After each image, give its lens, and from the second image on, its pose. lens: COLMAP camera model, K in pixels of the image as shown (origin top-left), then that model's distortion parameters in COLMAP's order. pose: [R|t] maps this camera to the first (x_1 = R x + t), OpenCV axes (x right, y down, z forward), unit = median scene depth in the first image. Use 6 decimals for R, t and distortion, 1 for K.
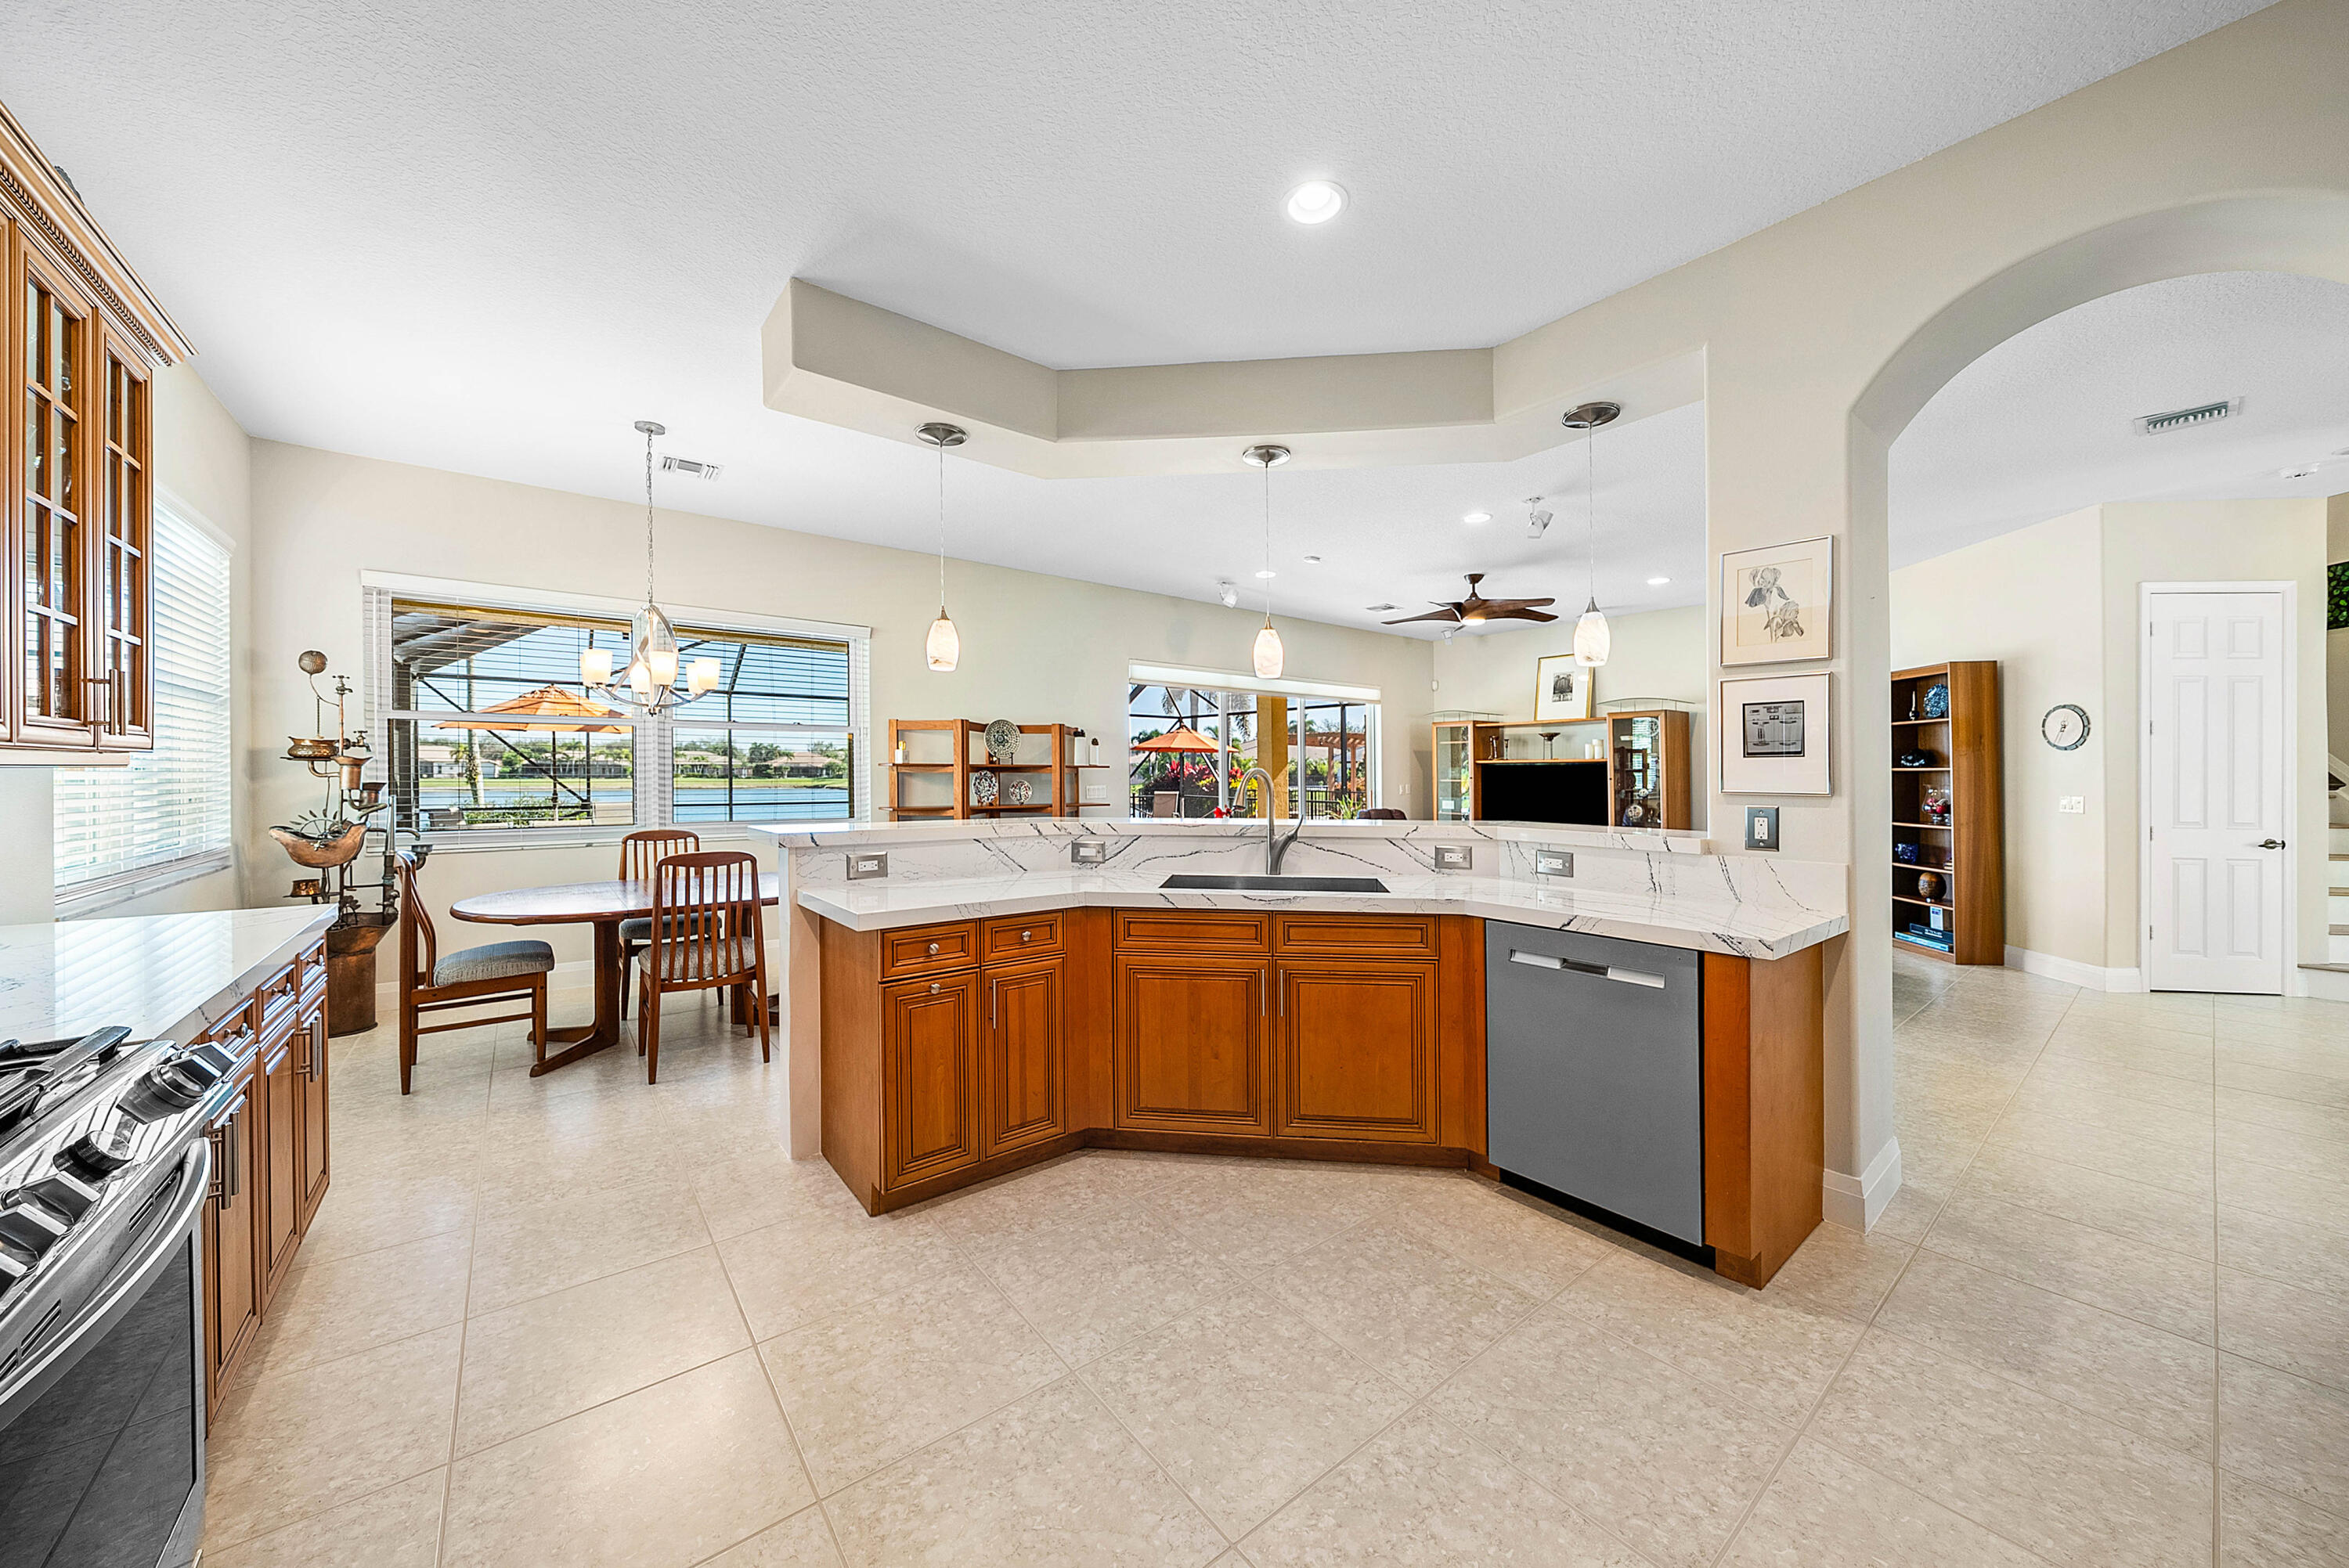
lens RADIAL K [[824.6, 0, 1188.1], [0, 824.6, 770.3], [0, 0, 1]] dist [-0.001188, -0.000475]
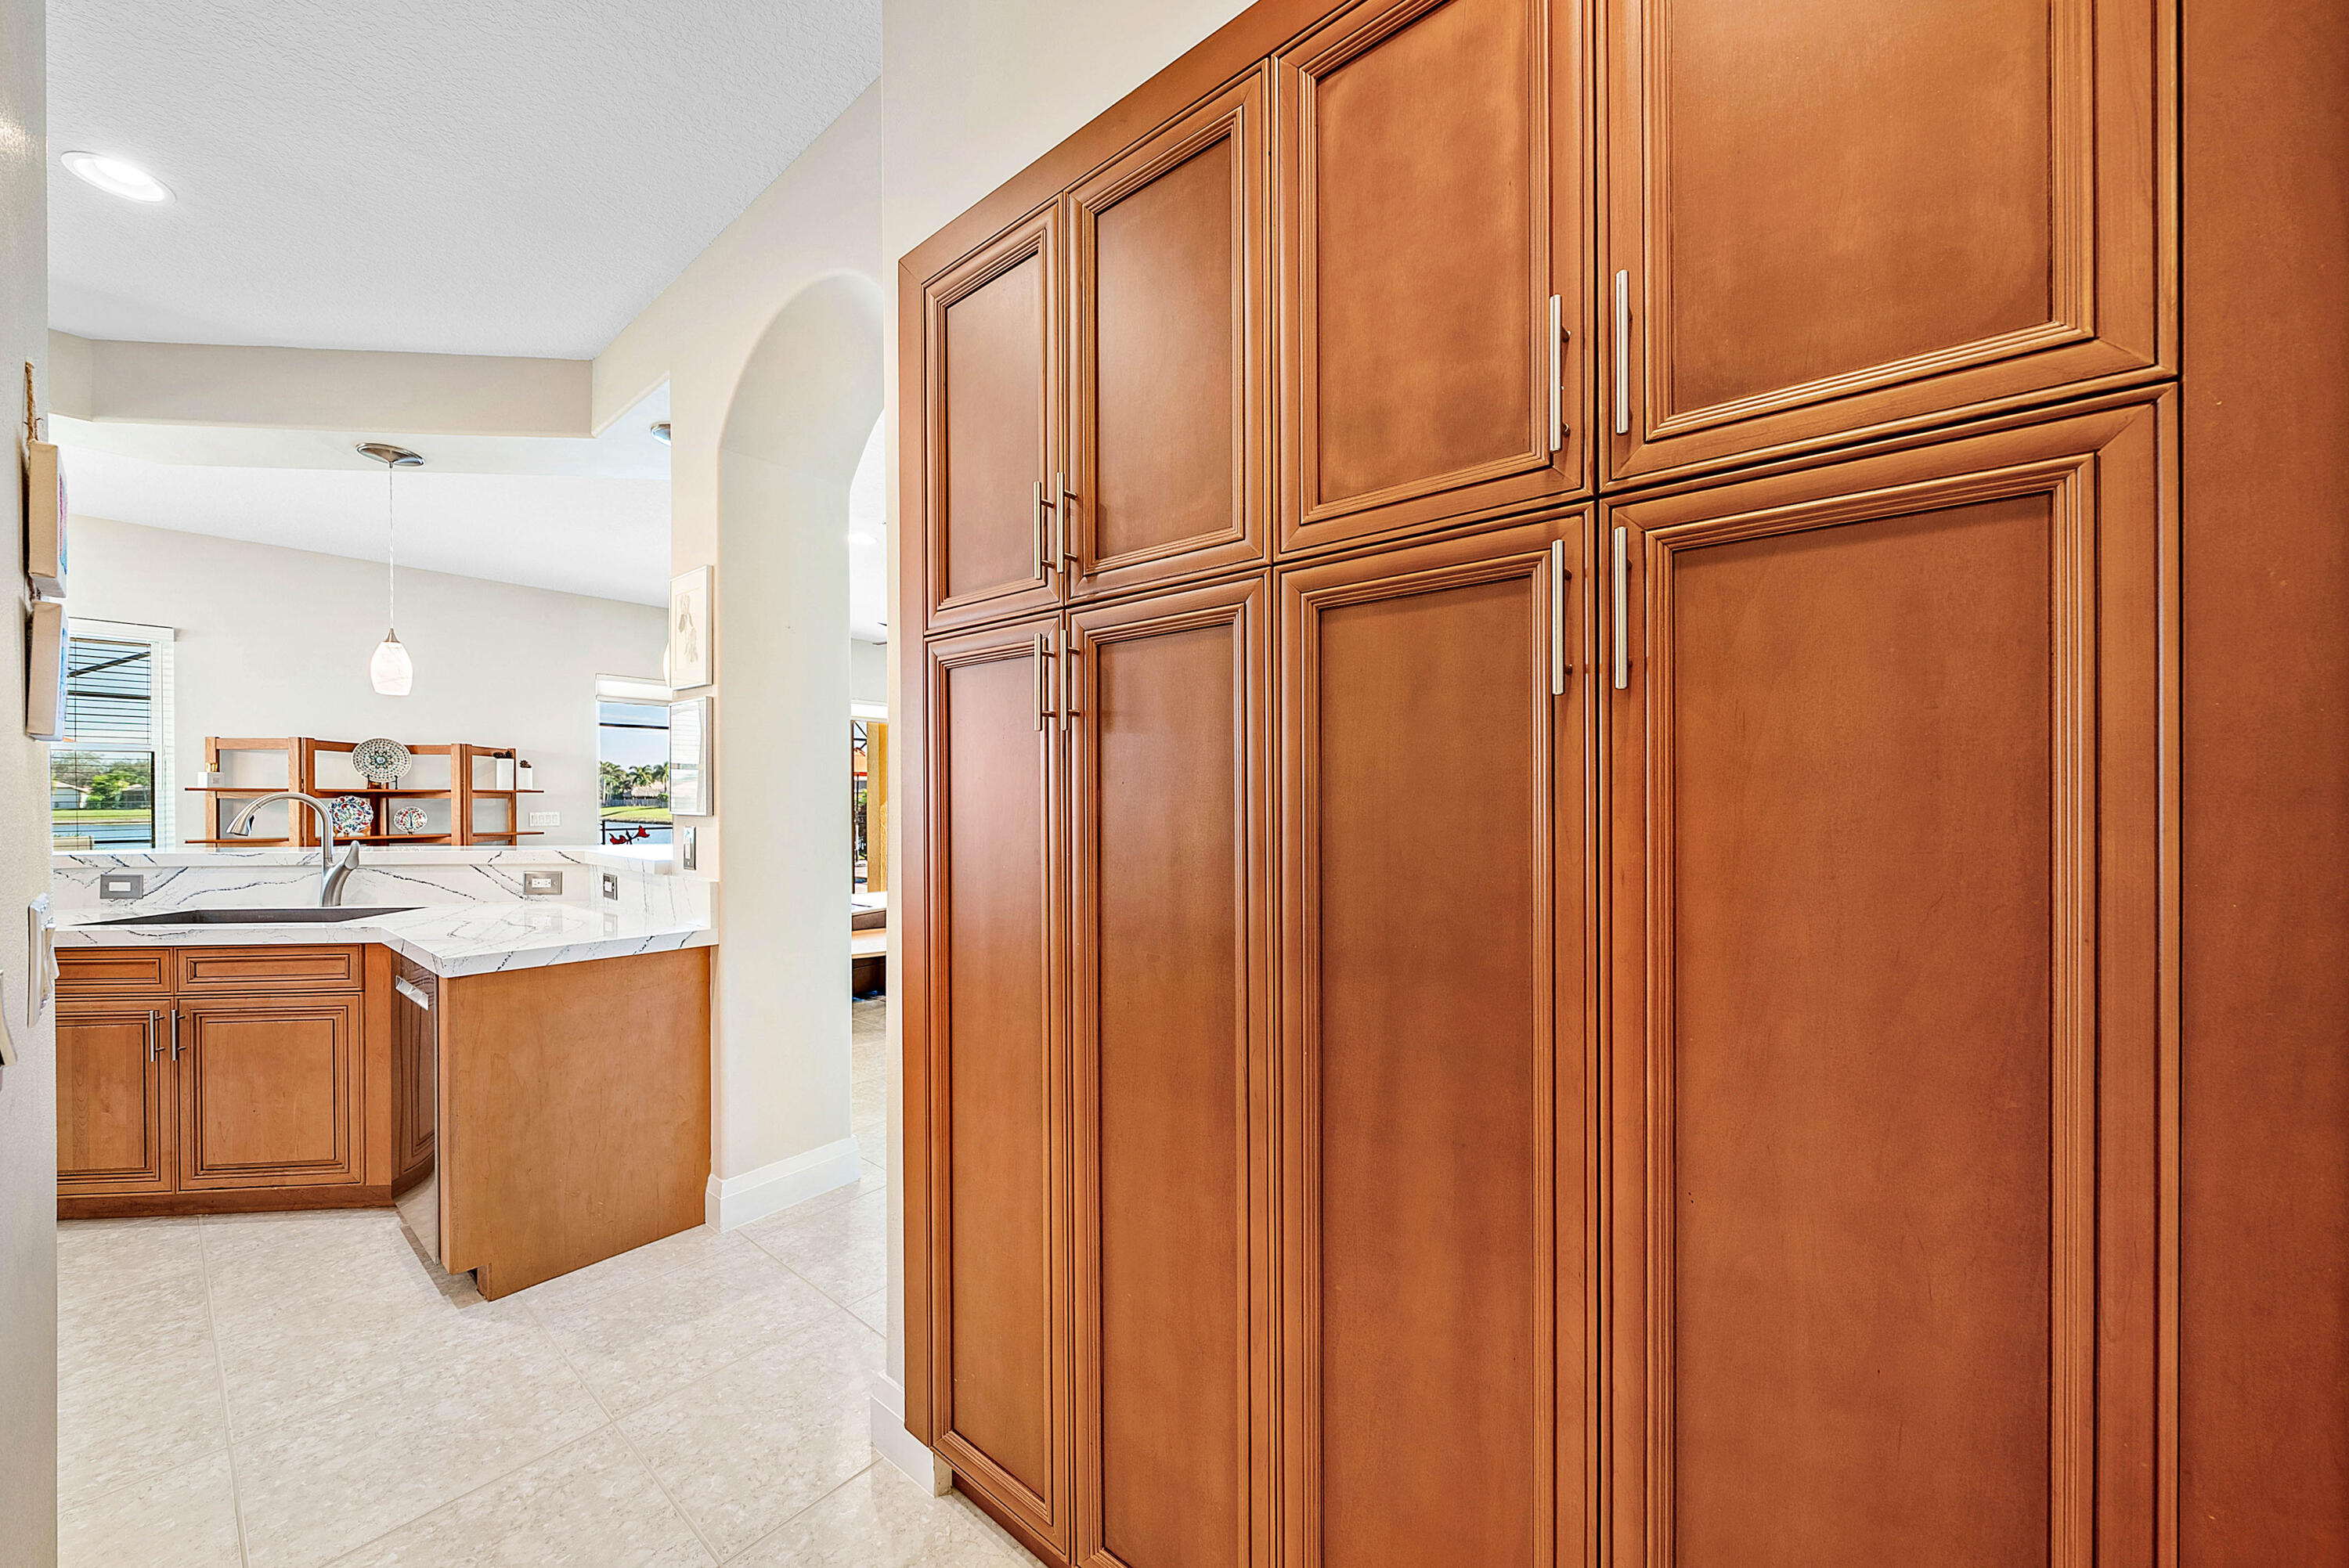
lens RADIAL K [[824.6, 0, 1181.9], [0, 824.6, 795.4], [0, 0, 1]] dist [-0.001188, -0.000475]
pose [[0.976007, -0.003611, 0.217709, 0.796143], [0.003579, 0.999993, 0.000540, 0.004757], [-0.217710, 0.000252, 0.976014, -0.109508]]
